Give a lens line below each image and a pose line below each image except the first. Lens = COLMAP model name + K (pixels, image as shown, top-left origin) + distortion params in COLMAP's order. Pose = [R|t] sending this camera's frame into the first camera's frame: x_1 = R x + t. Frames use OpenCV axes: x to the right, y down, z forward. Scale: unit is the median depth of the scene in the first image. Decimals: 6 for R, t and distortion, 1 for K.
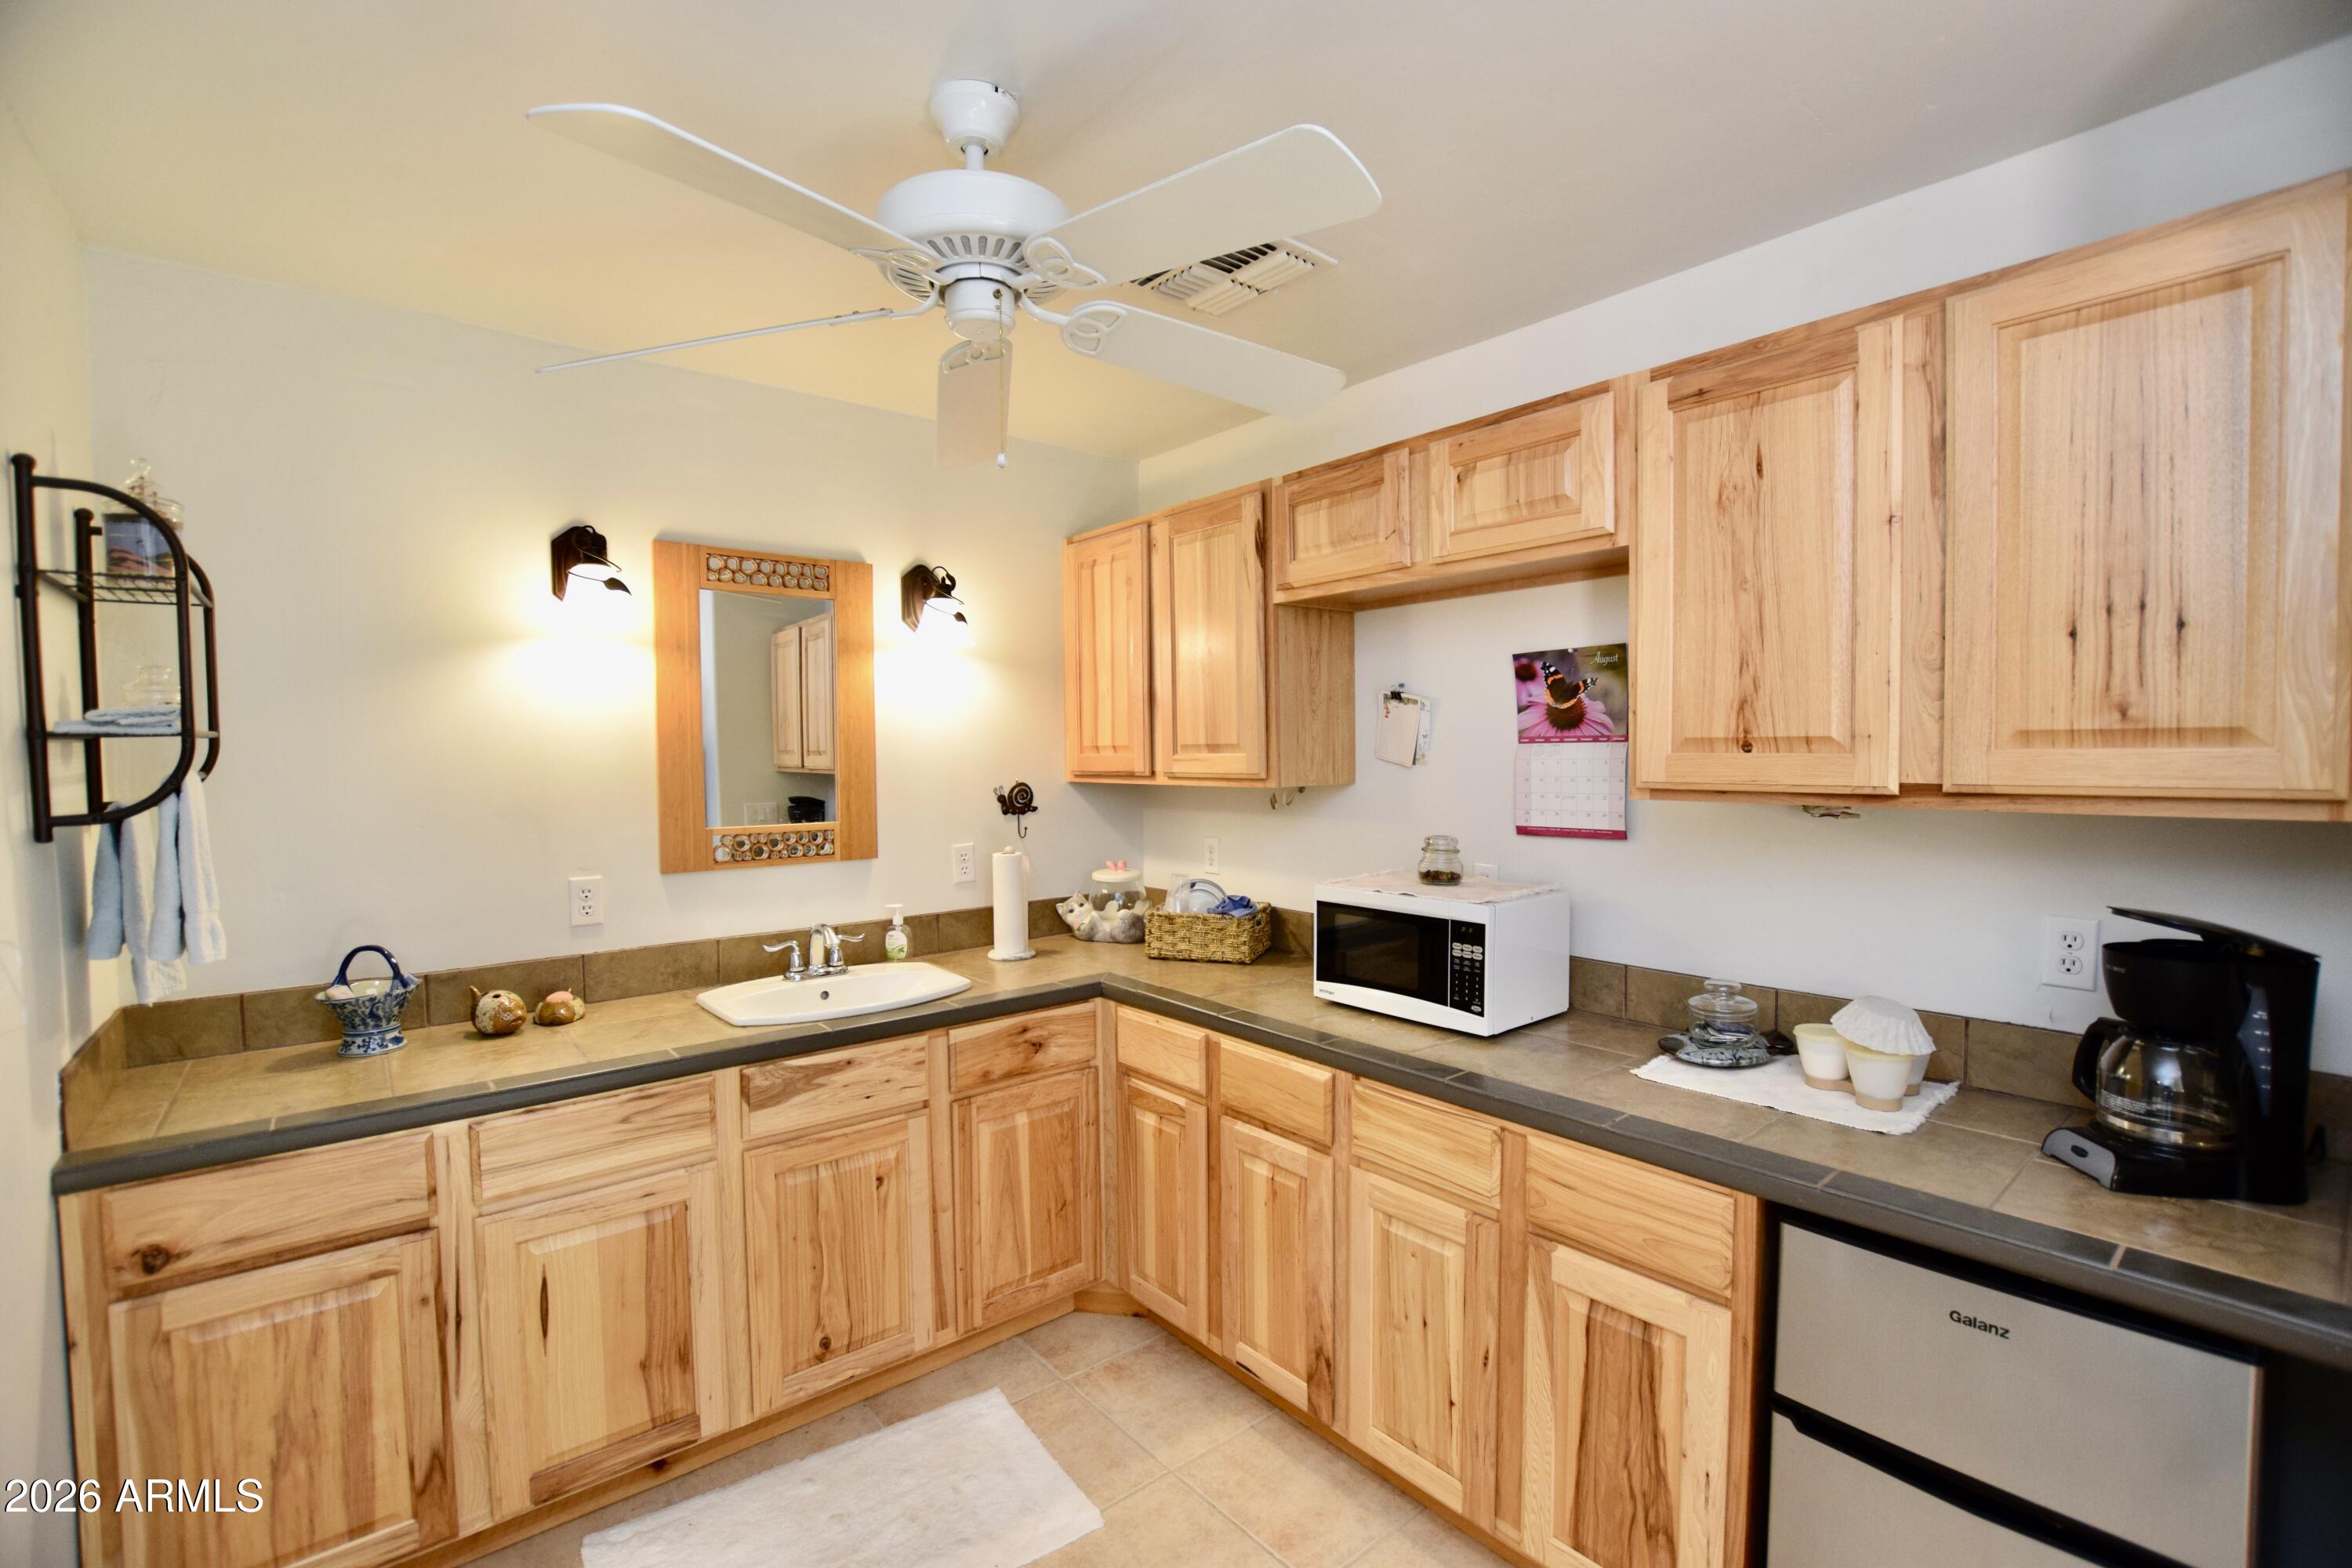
lens RADIAL K [[1032.1, 0, 1195.5], [0, 1032.1, 791.6], [0, 0, 1]] dist [-0.031946, 0.002850]
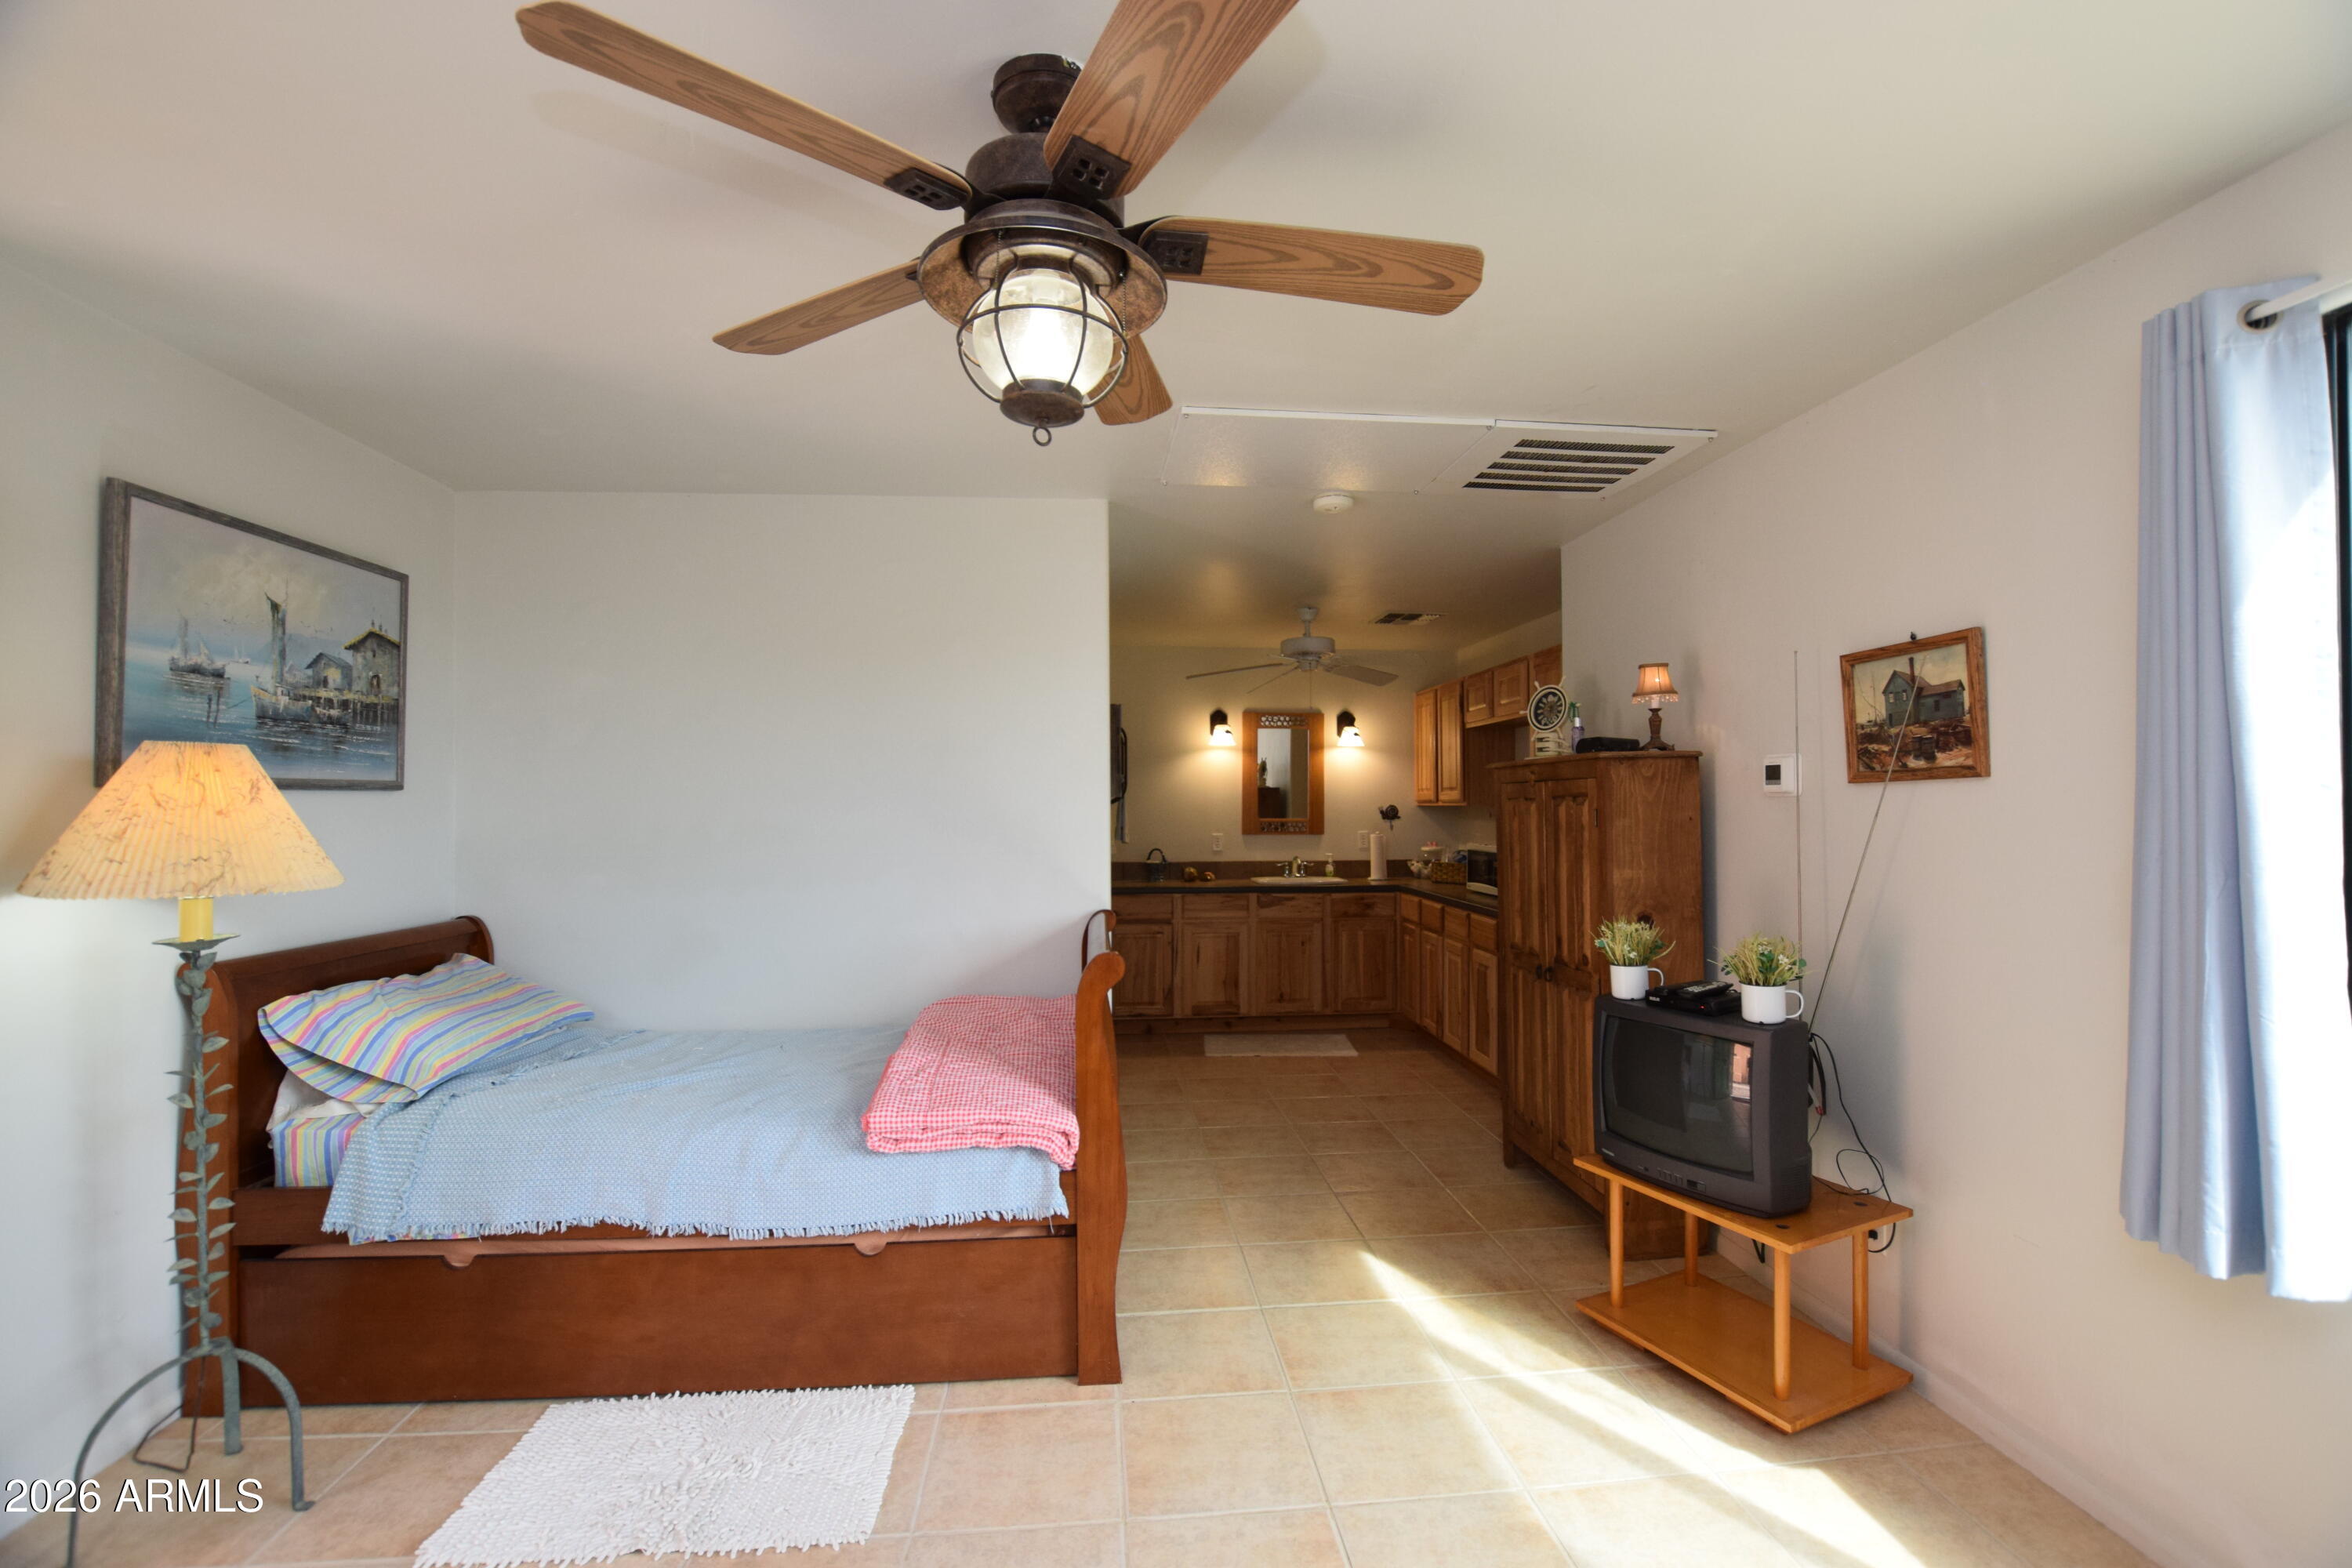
lens RADIAL K [[1032.1, 0, 1179.8], [0, 1032.1, 789.4], [0, 0, 1]] dist [-0.031946, 0.002850]
pose [[0.818630, 0.000579, -0.574321, 0.972070], [-0.031695, 0.998521, -0.044171, 0.091914], [0.573446, 0.054363, 0.817438, -1.424123]]
